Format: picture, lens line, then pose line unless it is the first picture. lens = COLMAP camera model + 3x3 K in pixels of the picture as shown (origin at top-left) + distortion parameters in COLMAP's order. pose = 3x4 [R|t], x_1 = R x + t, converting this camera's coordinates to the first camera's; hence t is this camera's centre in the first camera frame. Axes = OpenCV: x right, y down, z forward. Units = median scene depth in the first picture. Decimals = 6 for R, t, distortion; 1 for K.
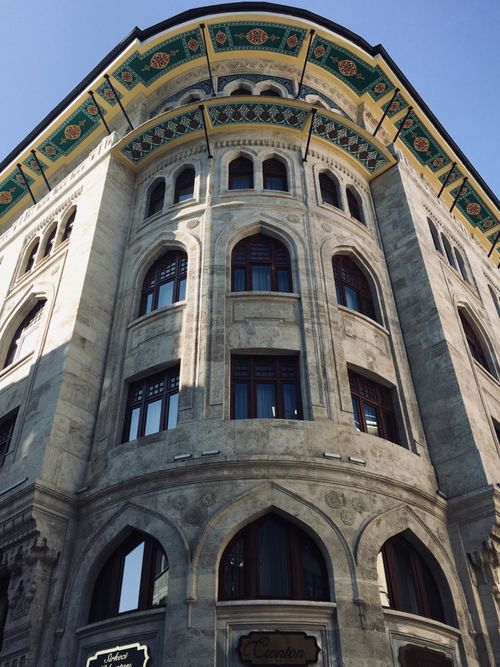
lens RADIAL K [[650.8, 0, 250.0], [0, 650.8, 333.5], [0, 0, 1]] dist [0.107865, -0.163498]
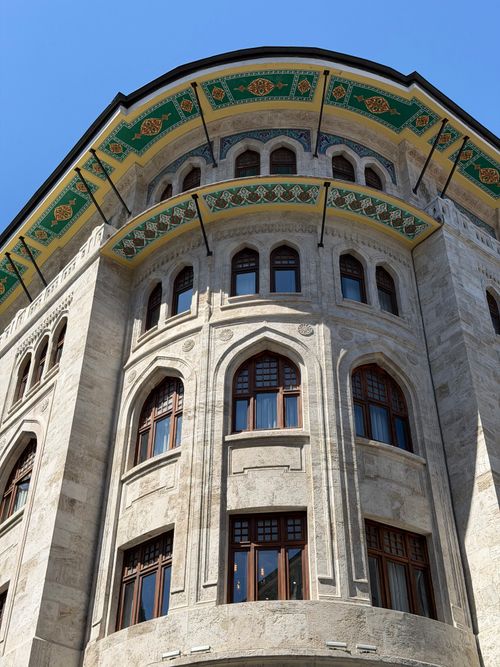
lens RADIAL K [[899.6, 0, 250.0], [0, 899.6, 333.5], [0, 0, 1]] dist [0.211566, -0.526373]
pose [[0.986197, -0.092082, -0.137607, 0.136737], [0.092254, 0.995722, -0.005140, -0.147151], [0.137492, -0.007625, 0.990474, -0.149781]]
